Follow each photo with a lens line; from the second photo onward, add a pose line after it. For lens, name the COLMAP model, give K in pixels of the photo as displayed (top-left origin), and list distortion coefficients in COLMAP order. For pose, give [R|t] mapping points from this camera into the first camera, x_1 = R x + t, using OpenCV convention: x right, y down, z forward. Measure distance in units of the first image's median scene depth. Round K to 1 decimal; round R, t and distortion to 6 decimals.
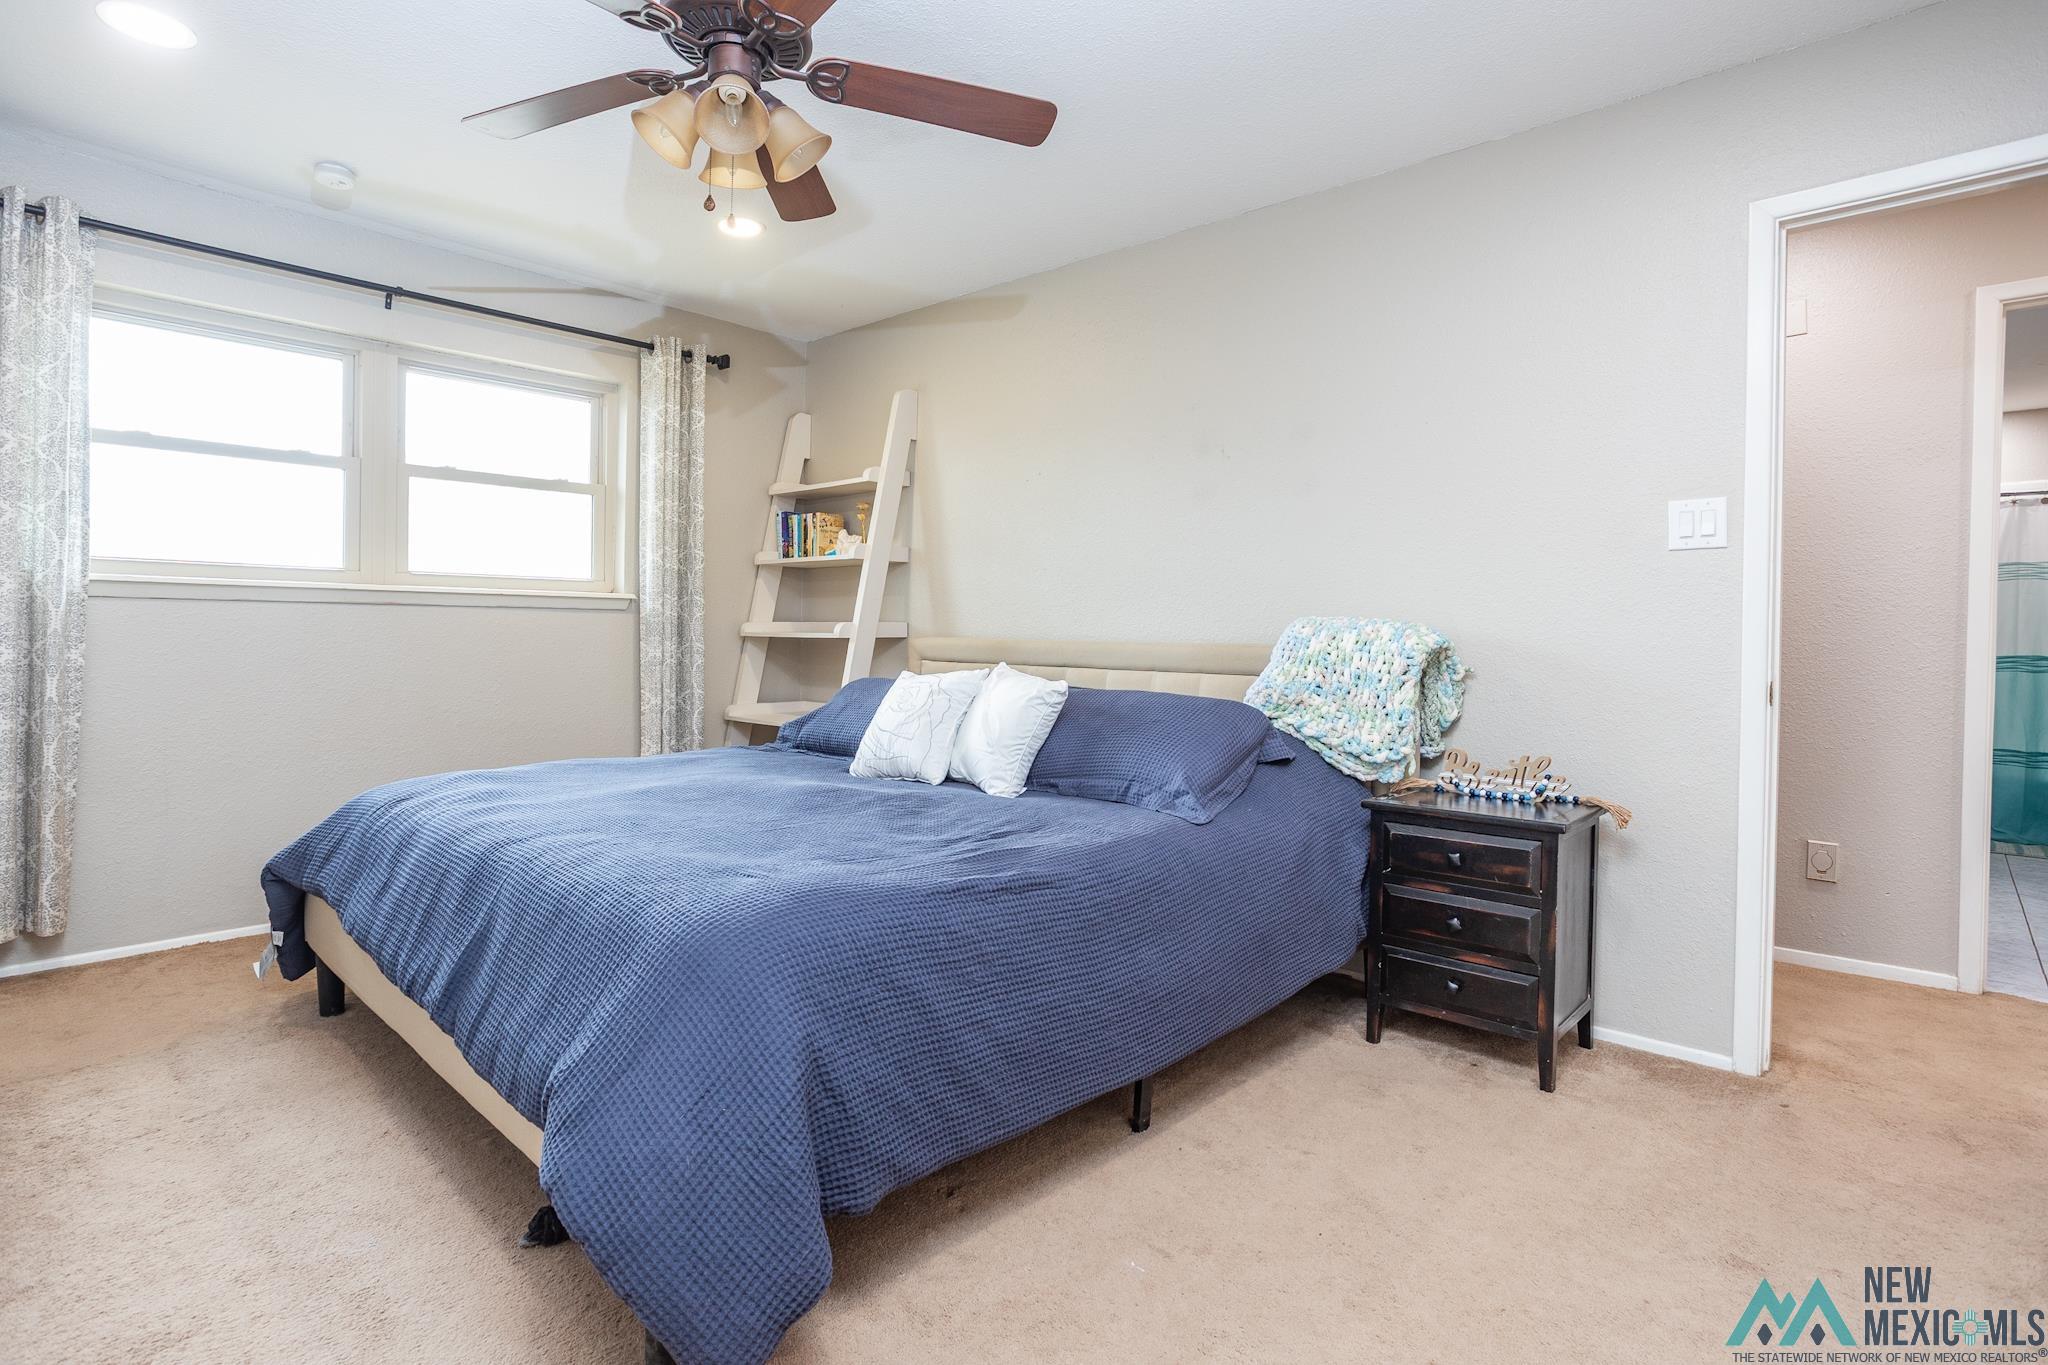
lens RADIAL K [[1071.9, 0, 1019.4], [0, 1071.9, 591.2], [0, 0, 1]] dist [-0.019535, 0.000531]
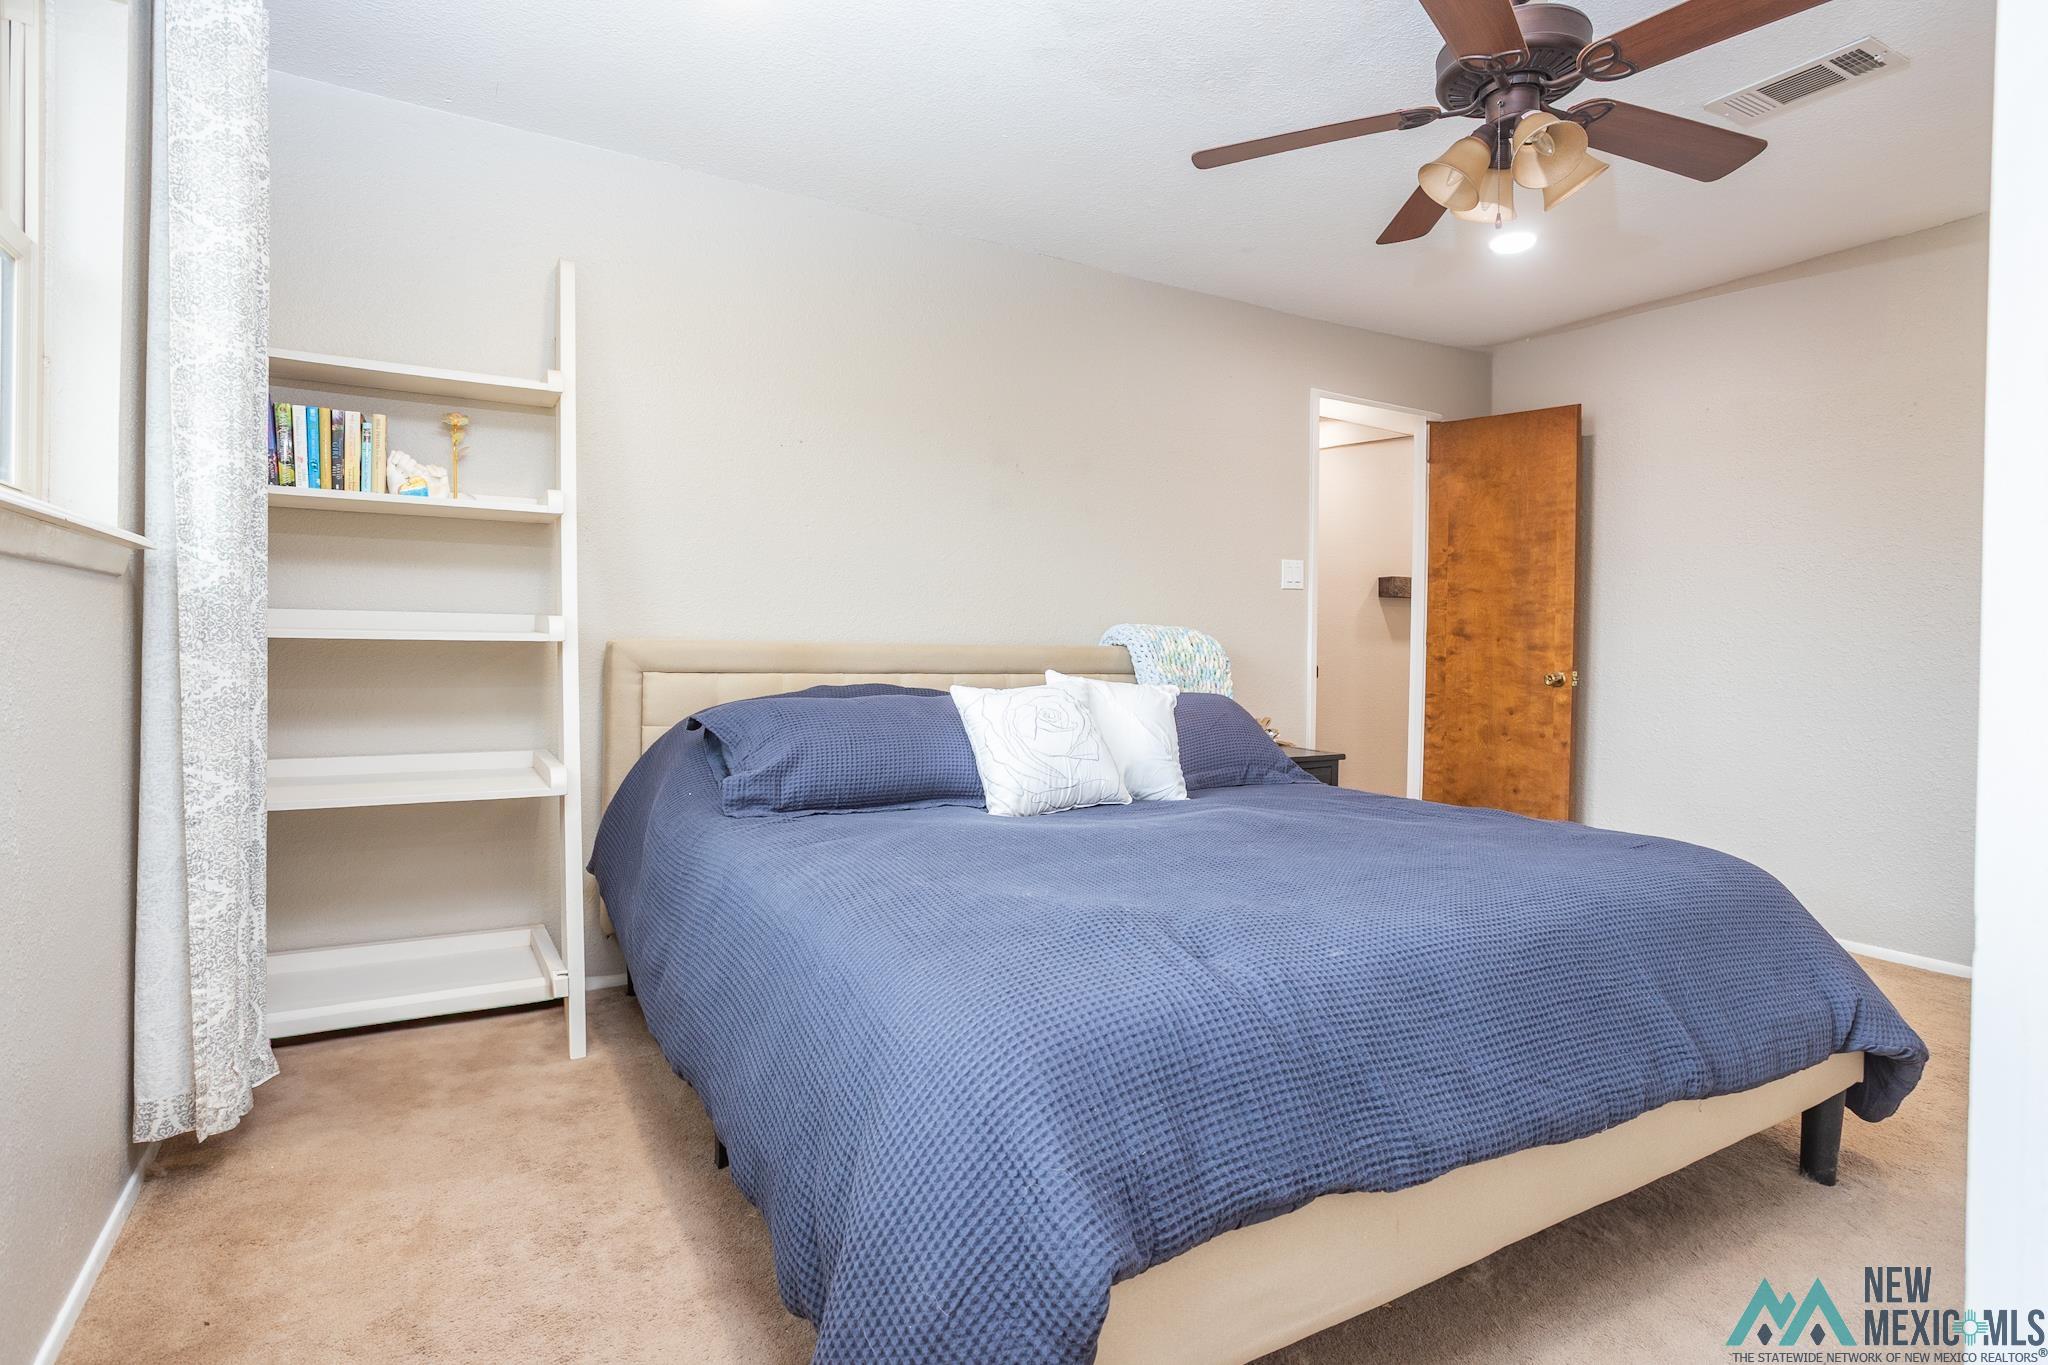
lens RADIAL K [[1034.1, 0, 1021.2], [0, 1034.1, 631.2], [0, 0, 1]] dist [-0.063292, 0.039550]
pose [[0.286531, -0.000877, 0.958071, -0.788617], [-0.053302, 0.998436, 0.016855, 0.016402], [-0.956587, -0.055896, 0.286036, 0.688087]]
